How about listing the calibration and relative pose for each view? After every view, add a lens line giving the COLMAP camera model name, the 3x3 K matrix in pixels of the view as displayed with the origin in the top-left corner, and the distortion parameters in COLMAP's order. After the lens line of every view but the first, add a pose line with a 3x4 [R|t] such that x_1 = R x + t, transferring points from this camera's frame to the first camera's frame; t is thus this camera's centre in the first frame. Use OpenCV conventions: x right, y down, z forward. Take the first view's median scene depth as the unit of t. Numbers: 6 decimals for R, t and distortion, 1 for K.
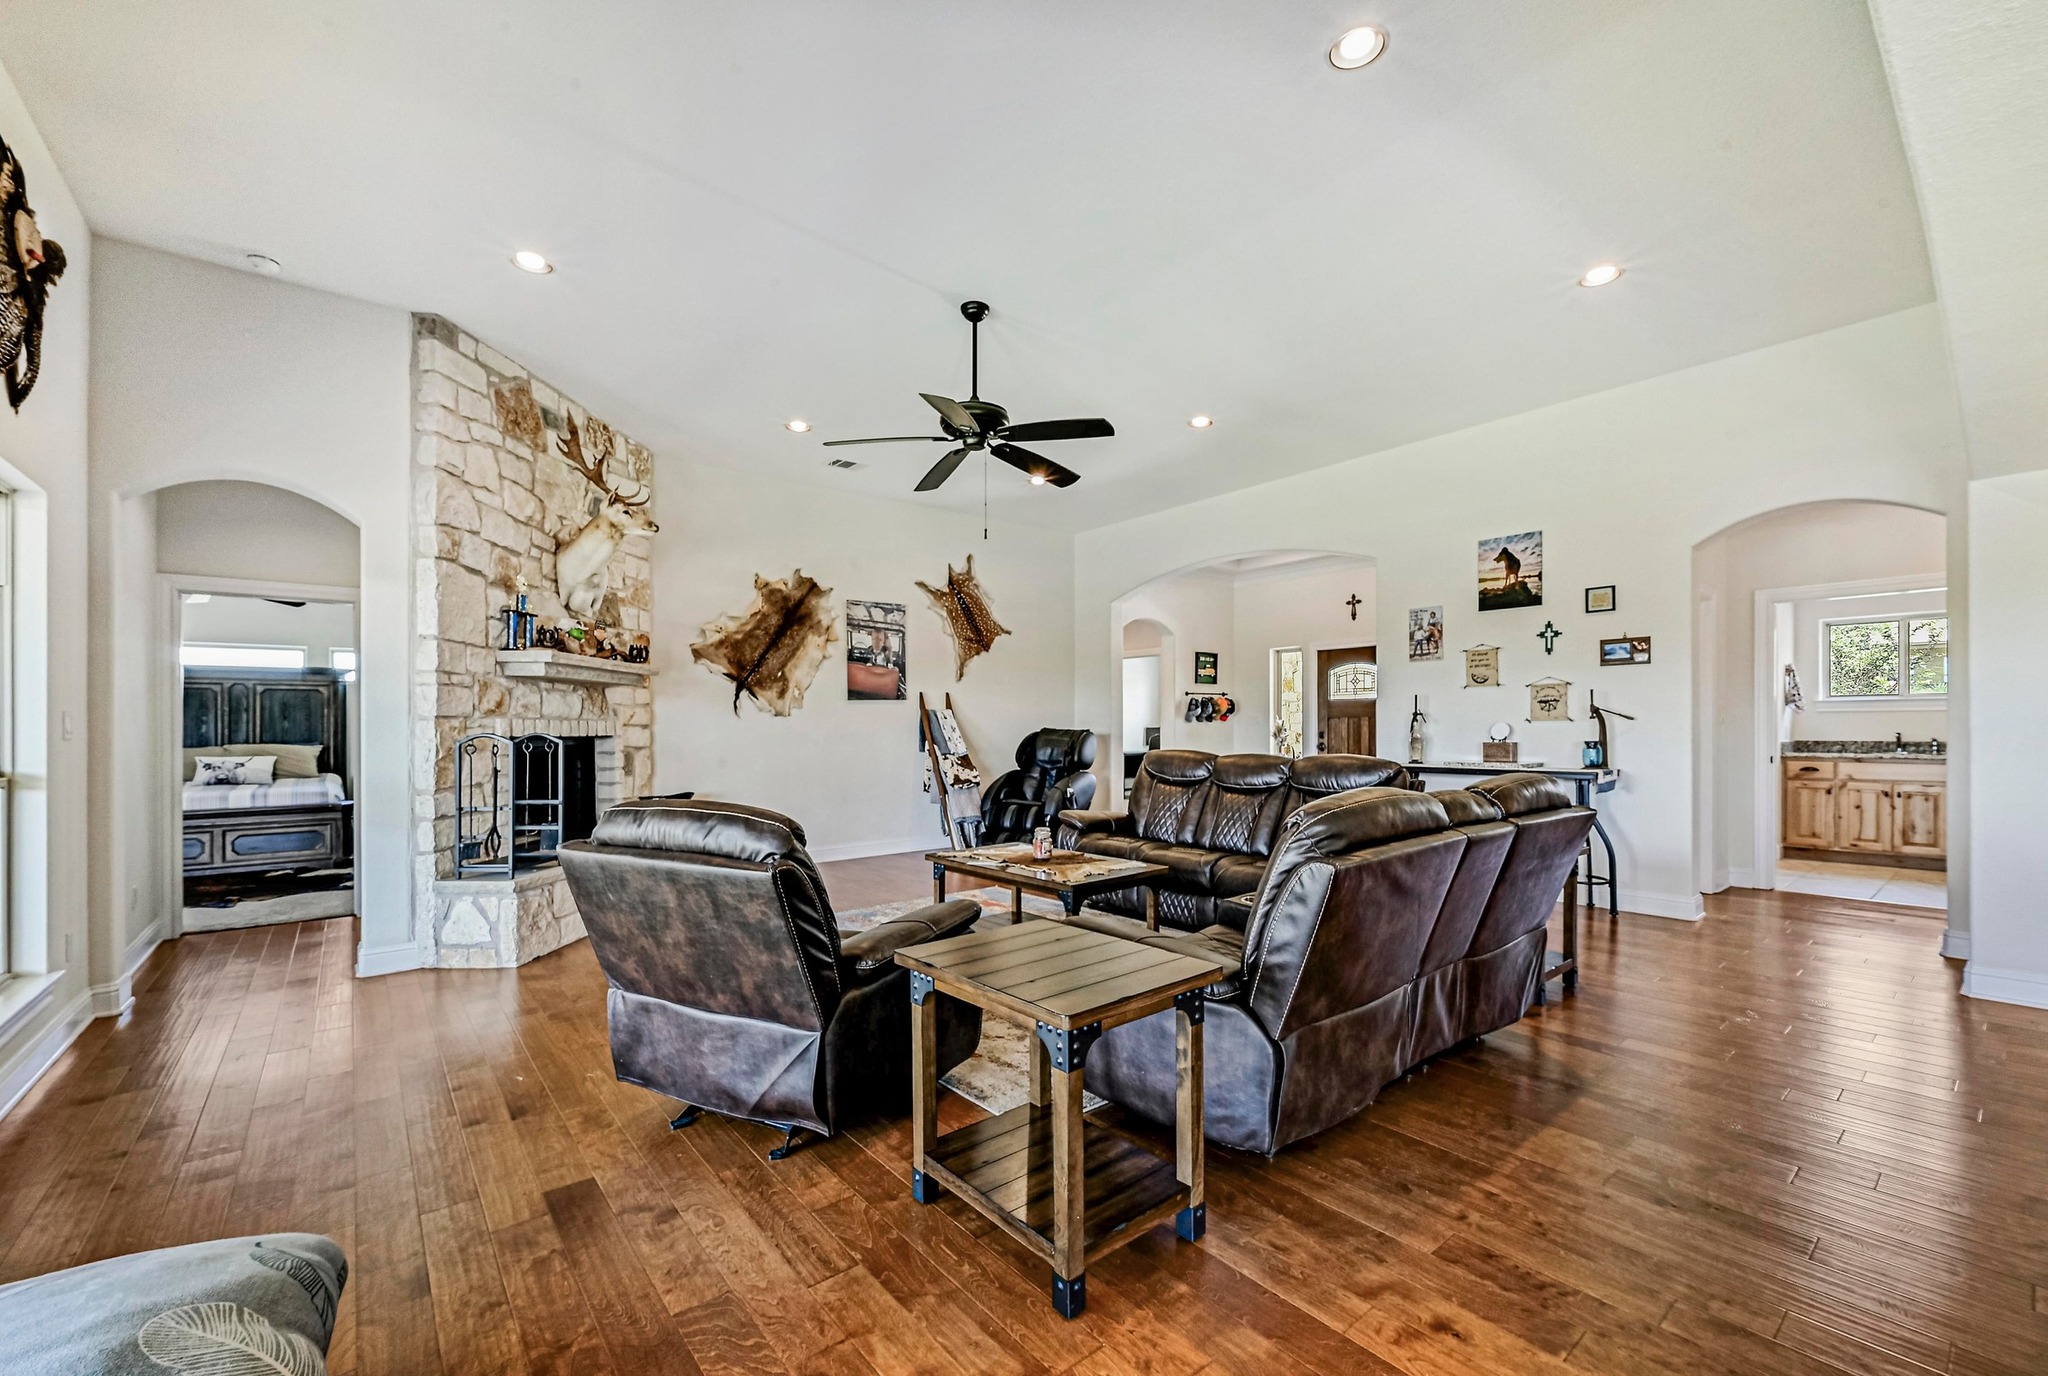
lens RADIAL K [[830.6, 0, 1035.0], [0, 830.6, 718.9], [0, 0, 1]] dist [-0.001455, 0.000892]
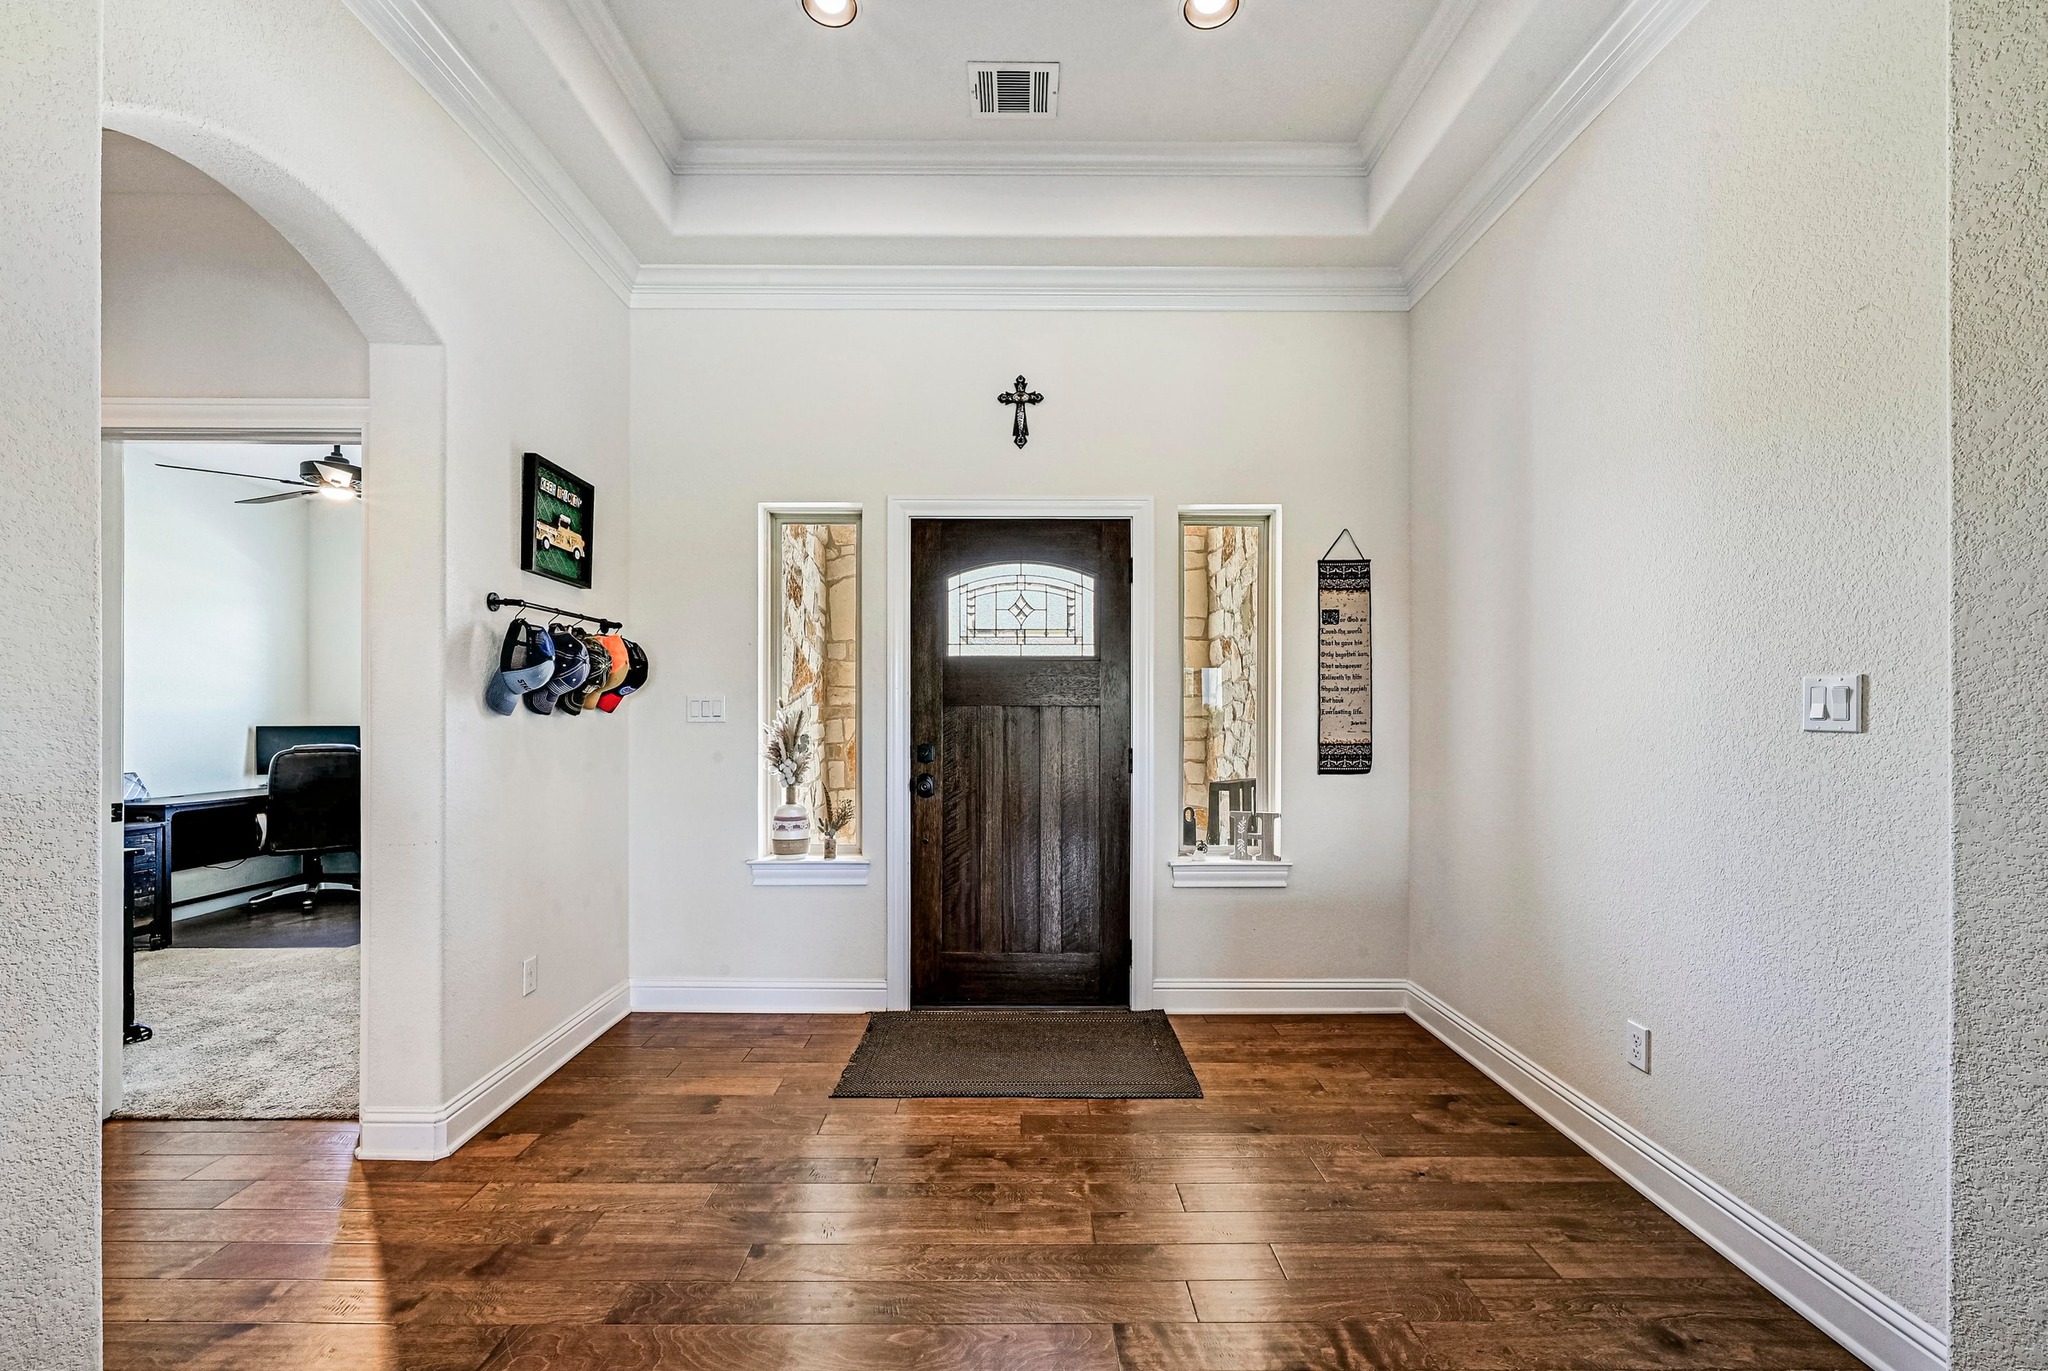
lens RADIAL K [[830.6, 0, 1026.5], [0, 830.6, 719.3], [0, 0, 1]] dist [-0.001455, 0.000892]
pose [[0.630929, 0.003600, 0.775832, 0.122276], [-0.008520, 0.999961, 0.002289, 0.005165], [-0.775794, -0.008055, 0.630935, 0.985792]]
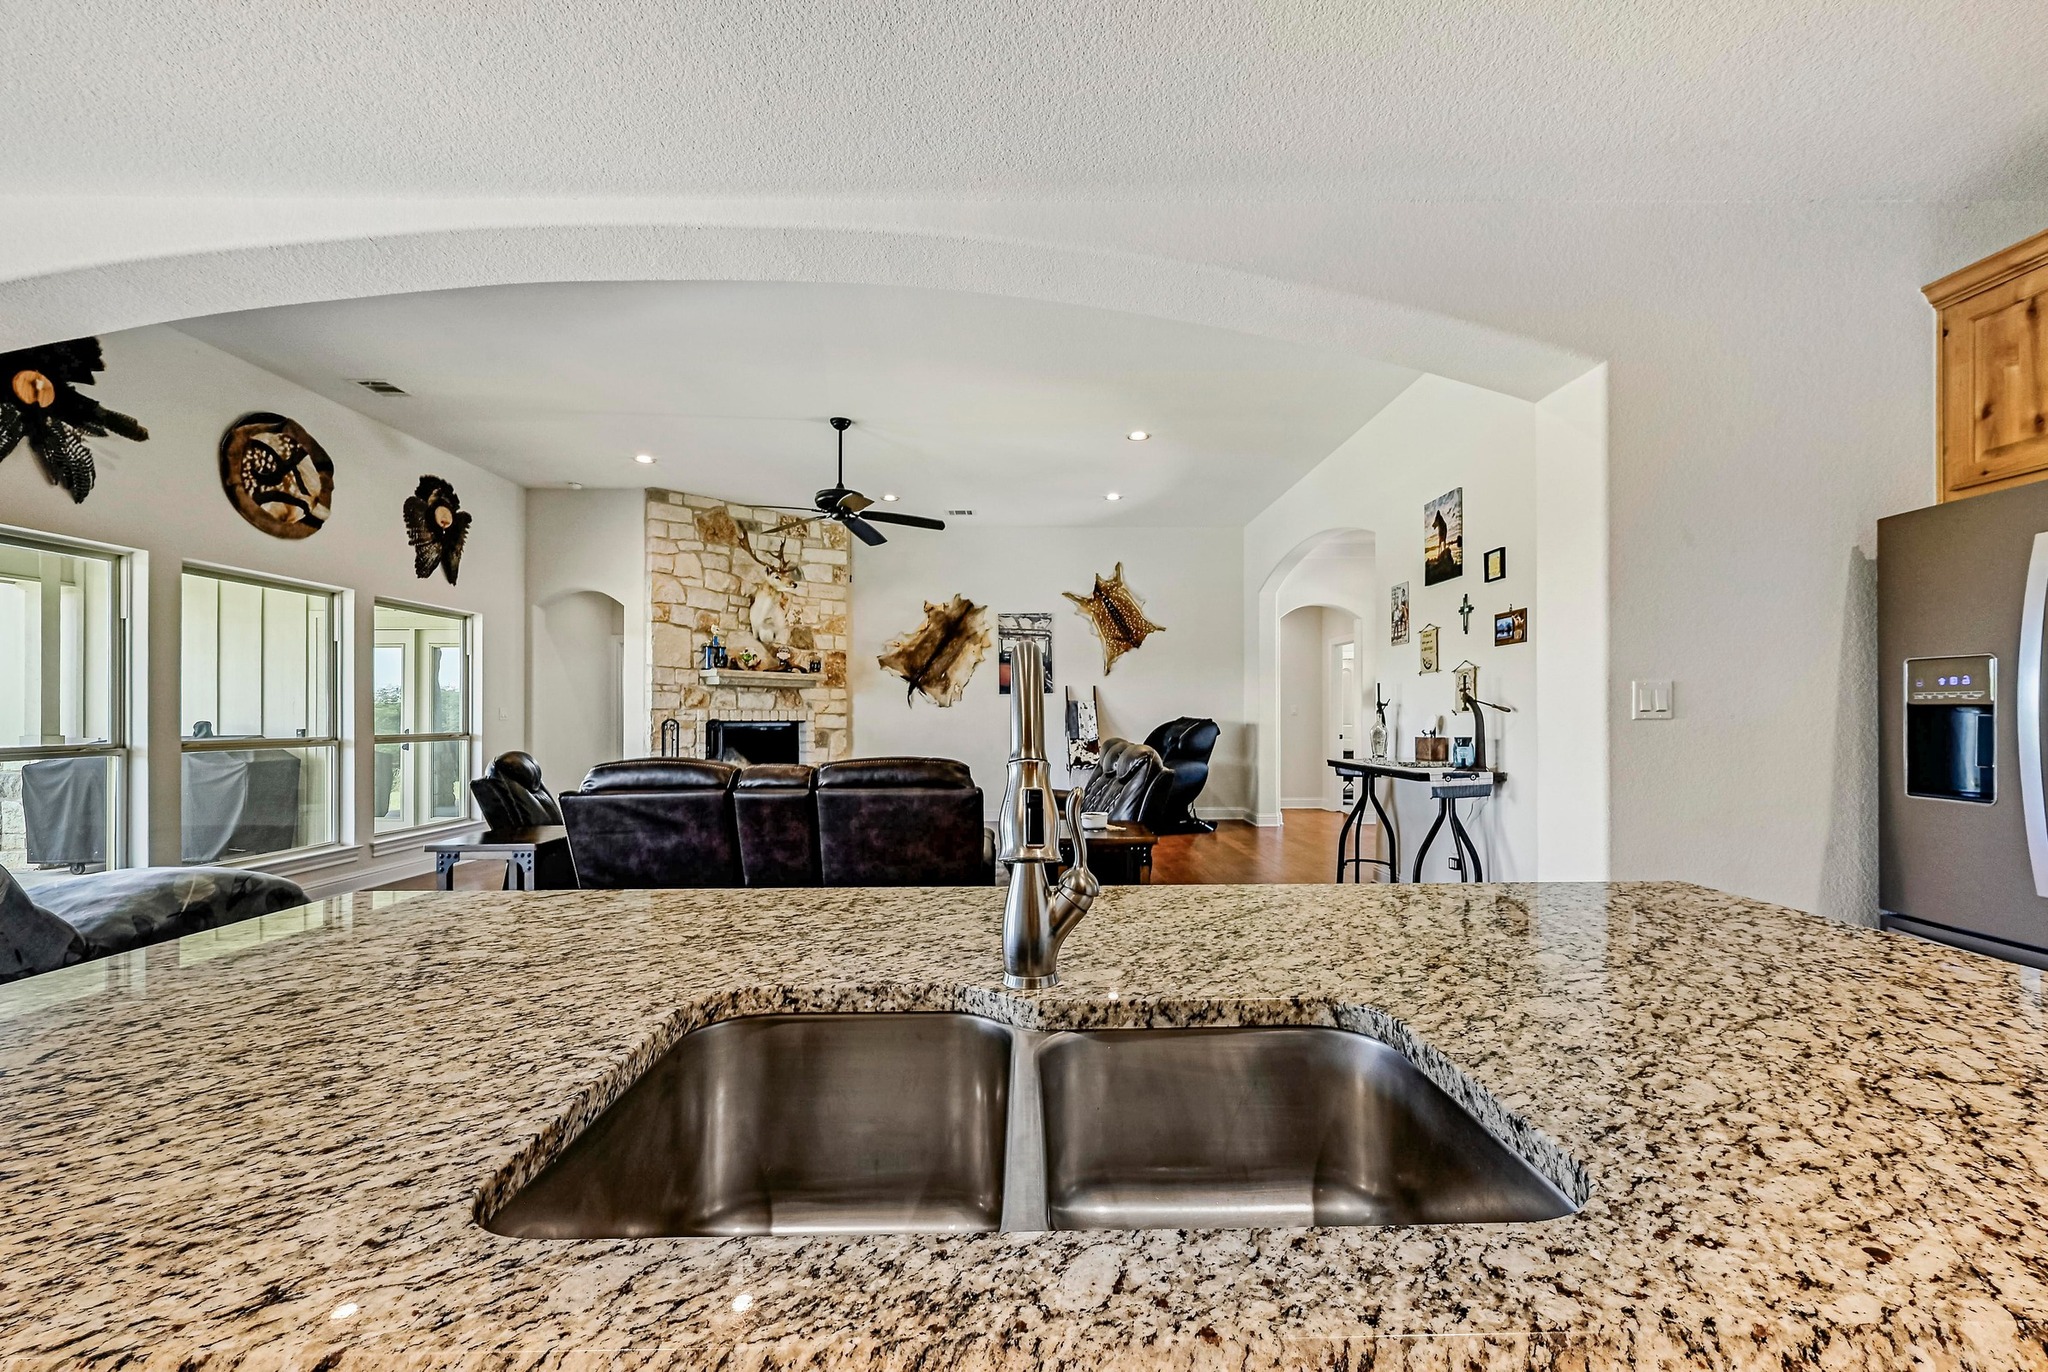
lens RADIAL K [[830.6, 0, 1036.6], [0, 830.6, 707.0], [0, 0, 1]] dist [-0.001455, 0.000892]
pose [[0.782699, -0.000985, -0.622400, 0.630871], [0.001808, 0.999998, 0.000692, -0.004071], [0.622398, -0.001667, 0.782699, 0.058875]]
